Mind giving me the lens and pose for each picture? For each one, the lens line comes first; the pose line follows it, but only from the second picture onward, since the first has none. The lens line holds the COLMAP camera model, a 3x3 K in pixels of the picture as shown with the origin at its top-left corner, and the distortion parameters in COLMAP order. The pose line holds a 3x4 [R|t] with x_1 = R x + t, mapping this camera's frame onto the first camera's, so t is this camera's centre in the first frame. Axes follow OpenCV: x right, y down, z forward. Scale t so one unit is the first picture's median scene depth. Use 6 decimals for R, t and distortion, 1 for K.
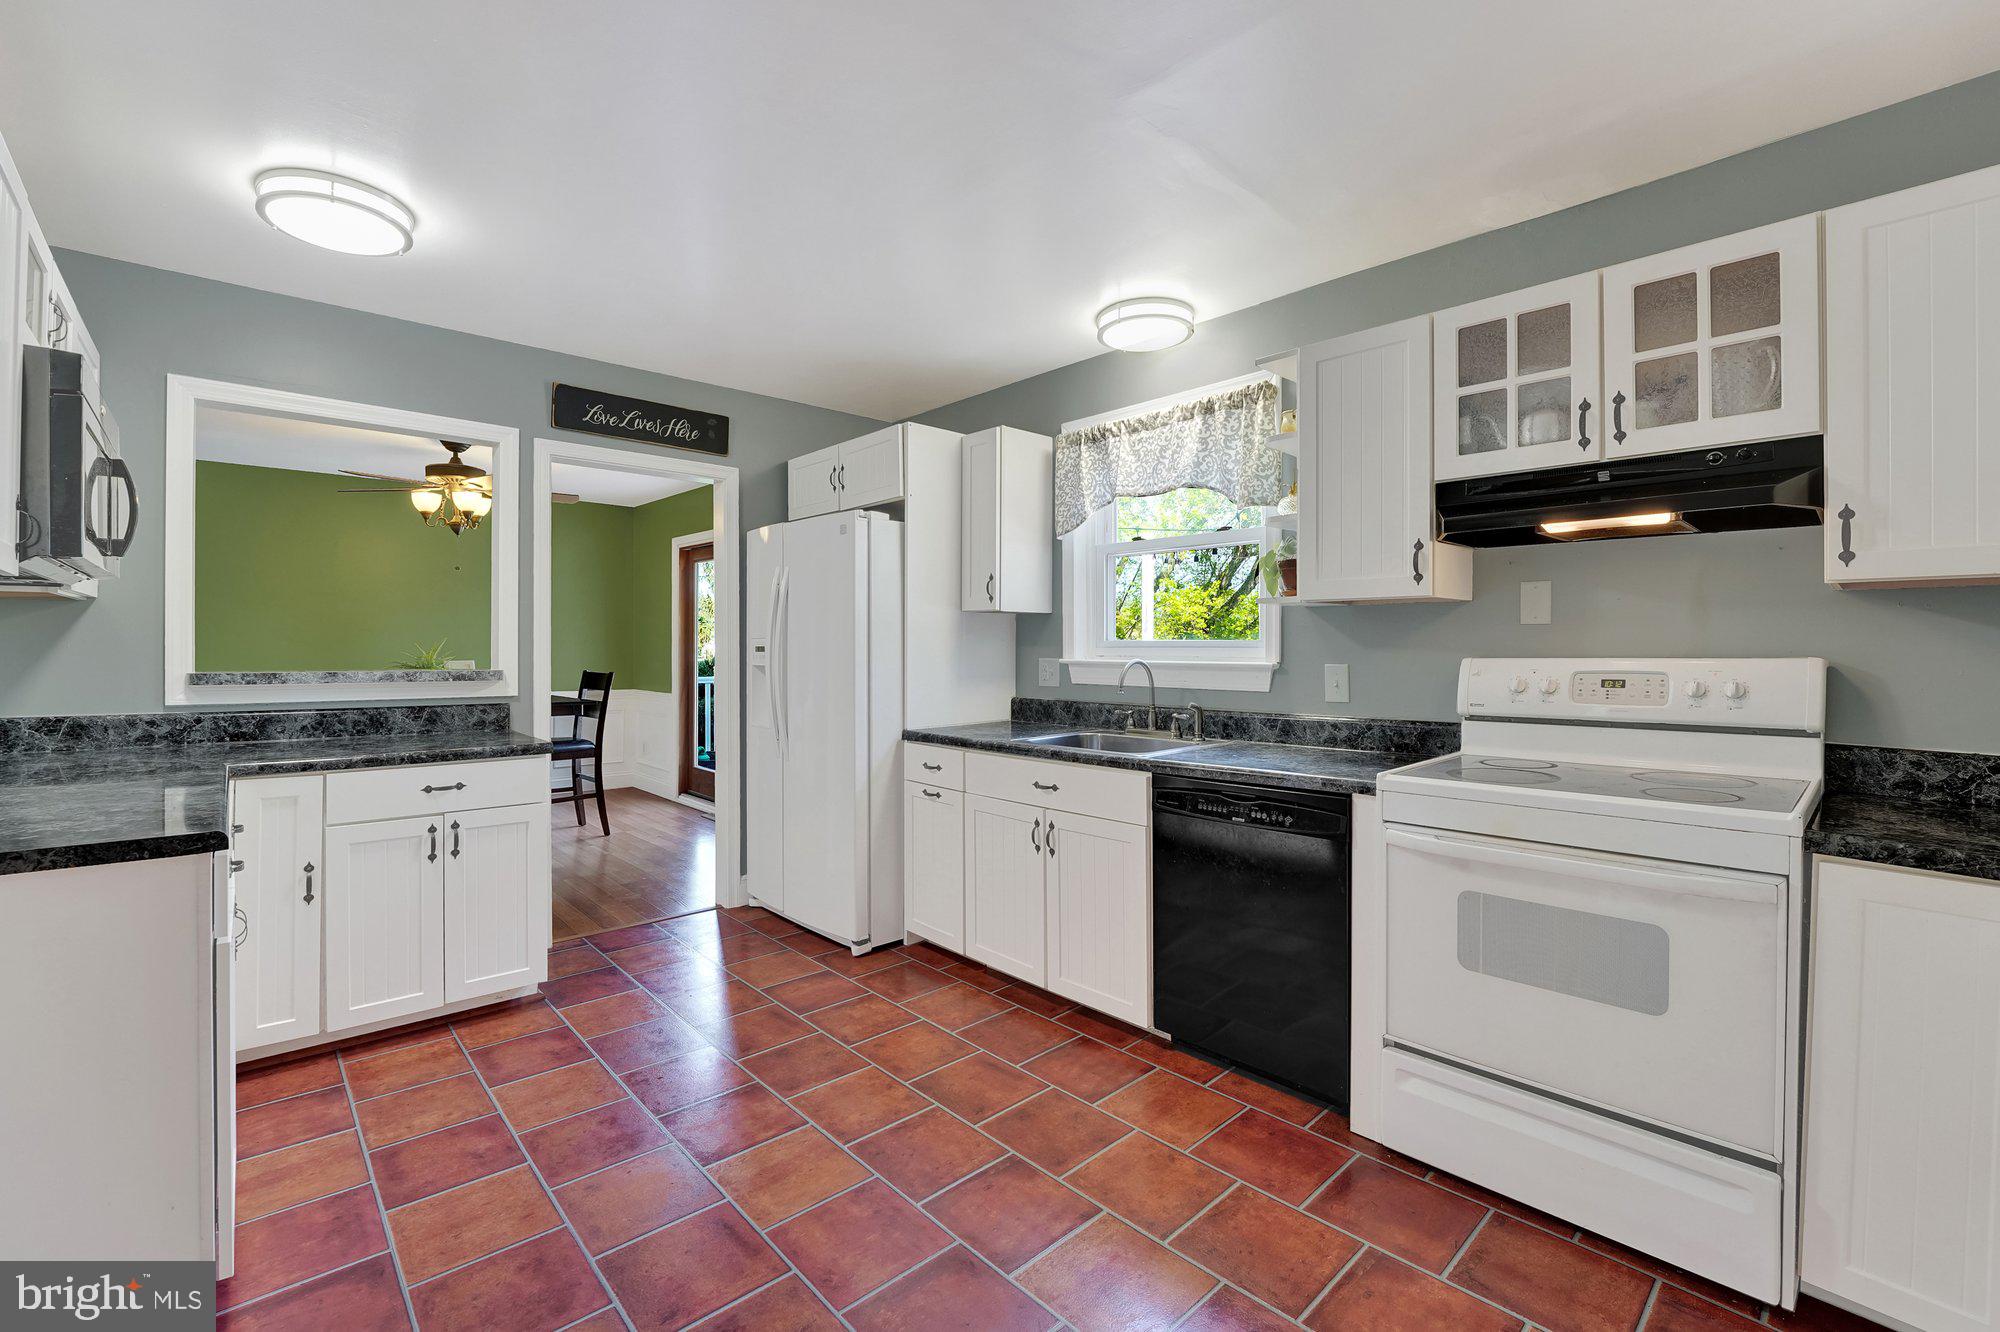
lens RADIAL K [[840.2, 0, 1001.4], [0, 840.2, 652.4], [0, 0, 1]] dist [-0.030640, 0.000524]
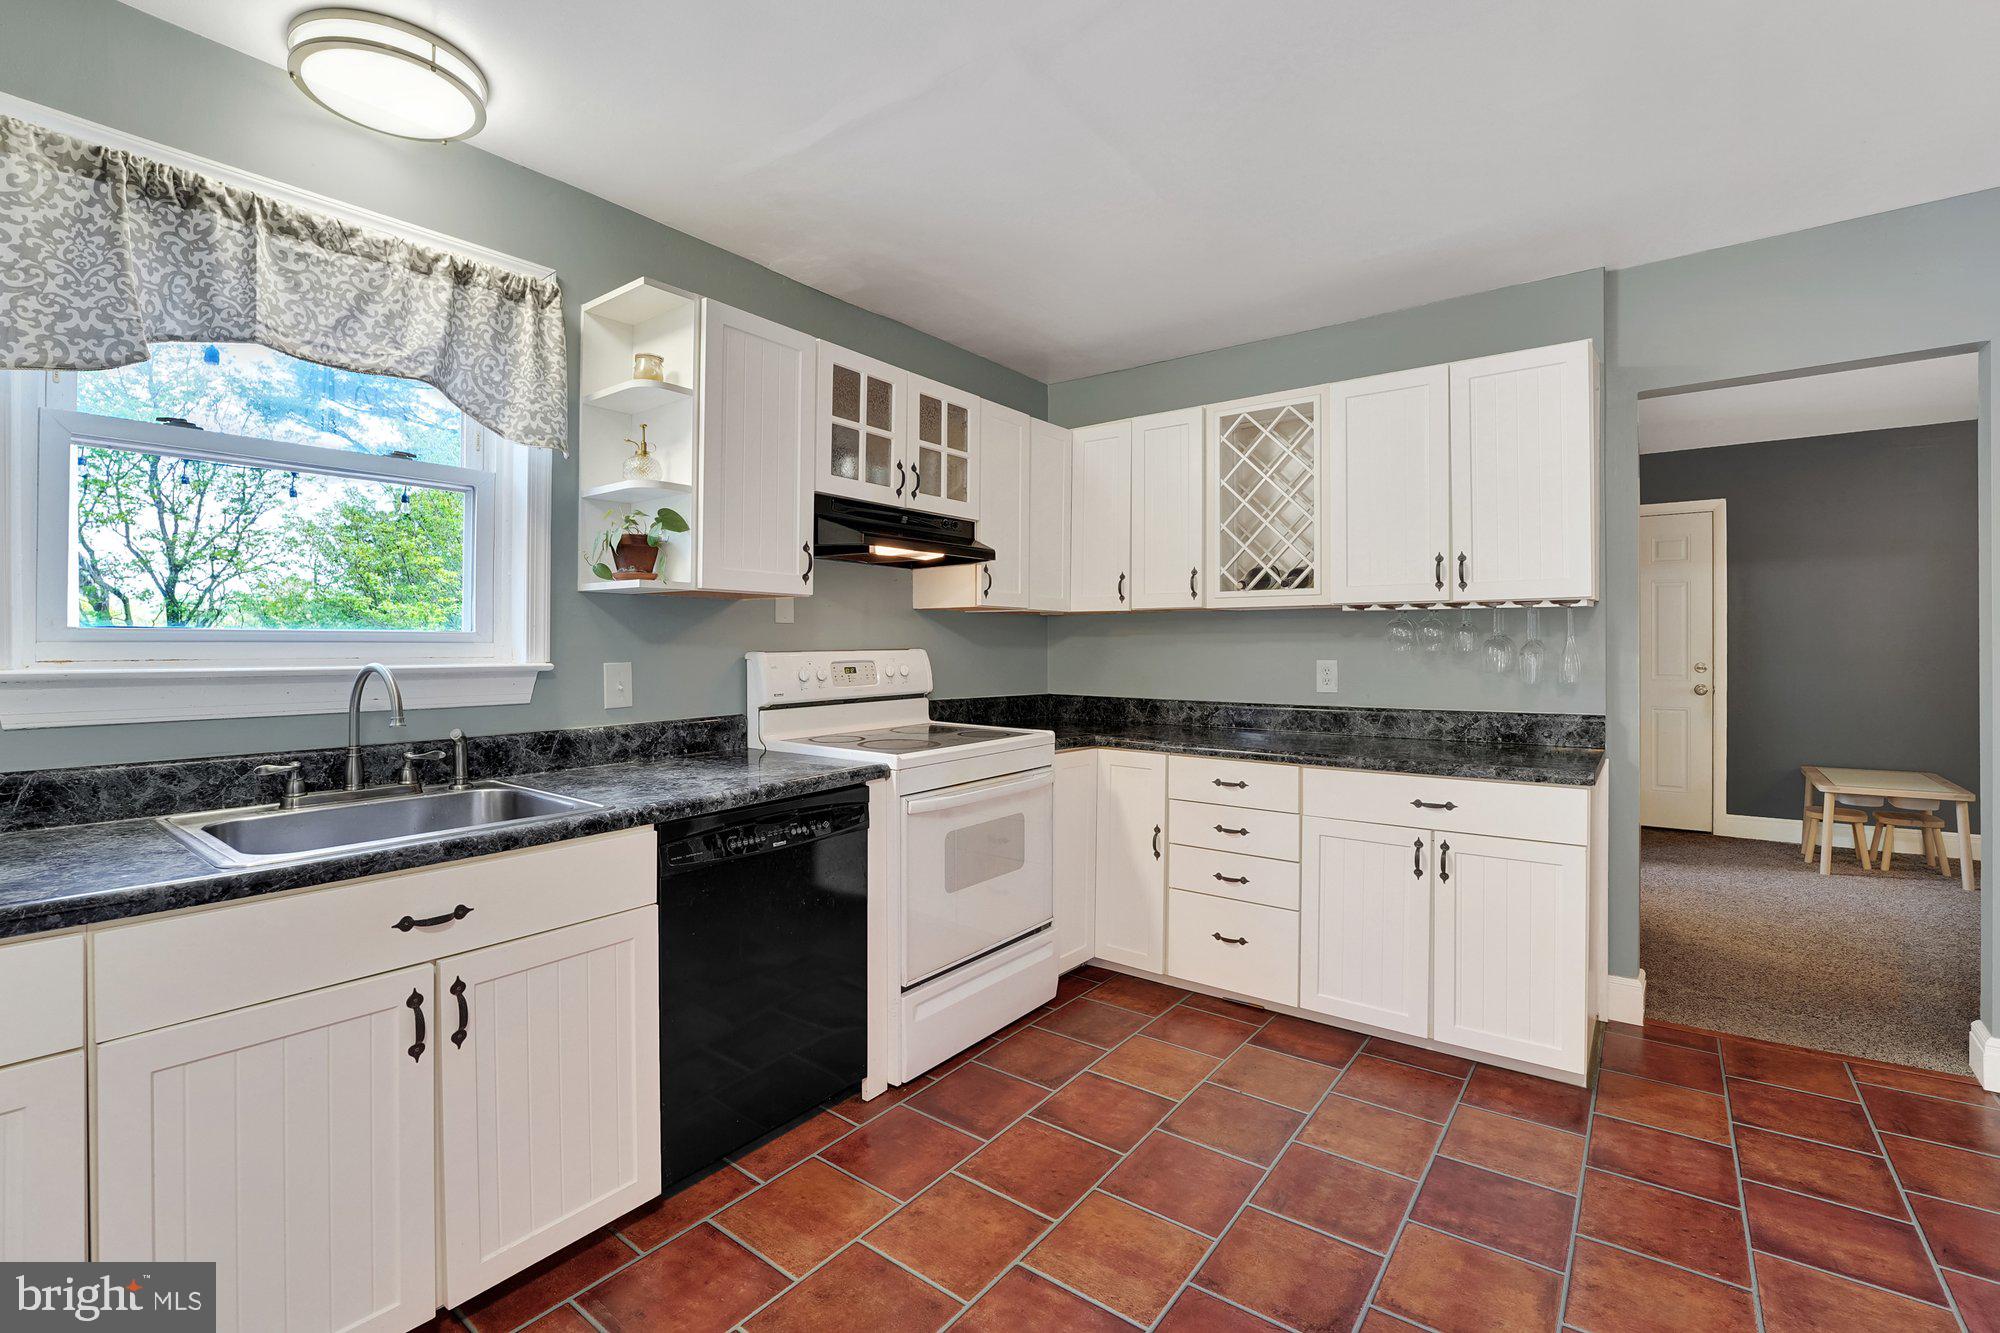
lens RADIAL K [[866.0, 0, 1004.5], [0, 866.0, 640.2], [0, 0, 1]] dist [-0.035191, 0.000262]
pose [[-0.168066, 0.002000, 0.985774, -0.674149], [0.002962, 0.999994, -0.001524, -0.007570], [-0.985771, 0.002663, -0.168071, 0.992981]]
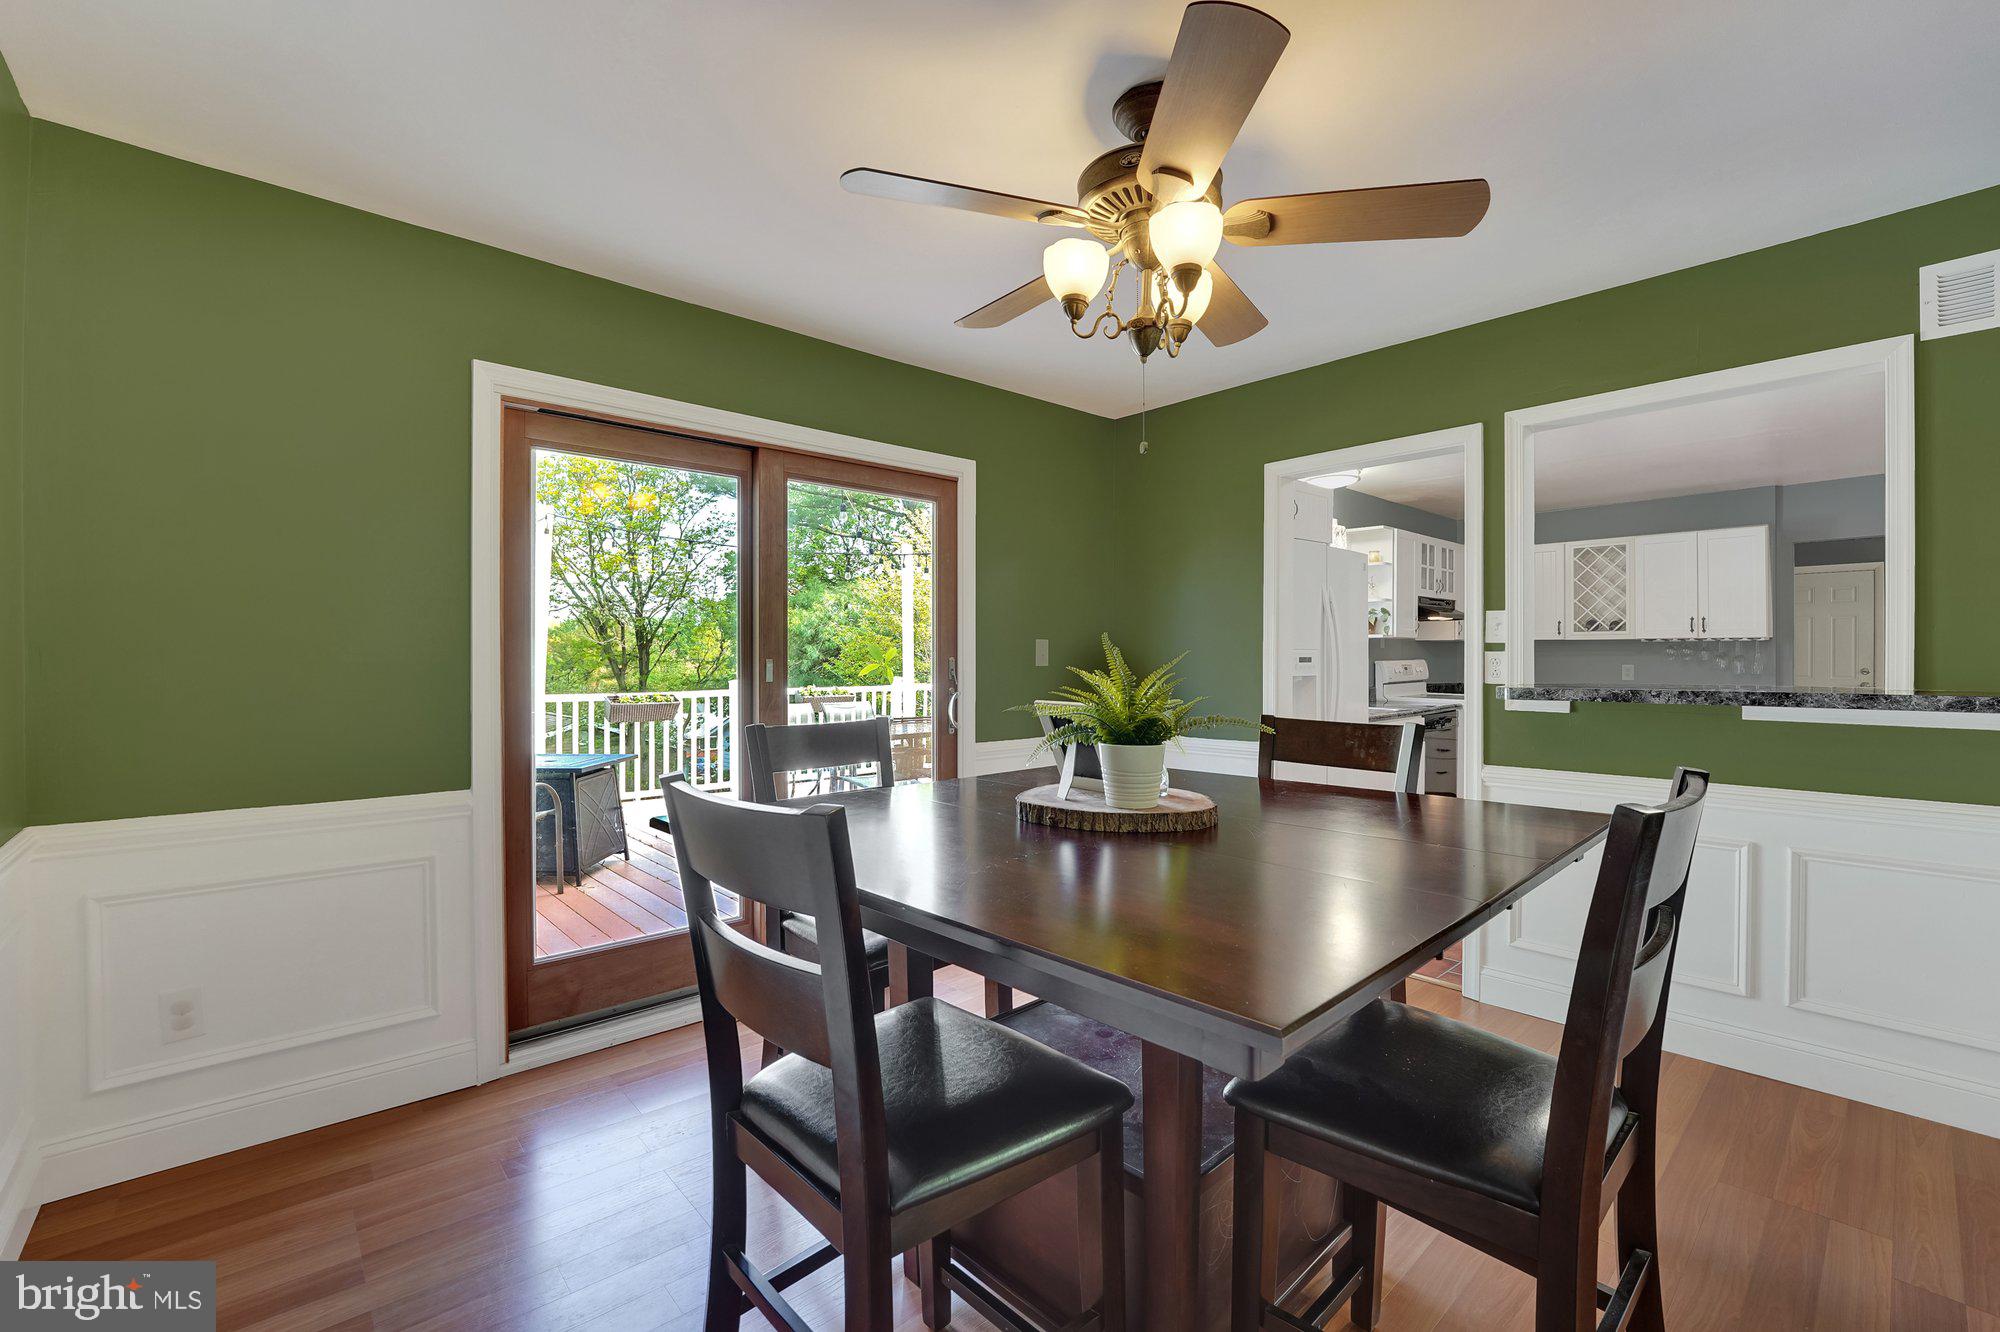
lens RADIAL K [[851.0, 0, 1007.4], [0, 851.0, 656.1], [0, 0, 1]] dist [-0.031436, 0.000446]
pose [[0.008680, -0.003680, 0.999956, -2.319854], [0.005586, 0.999978, 0.003631, -0.027312], [-0.999947, 0.005554, 0.008700, 2.397400]]
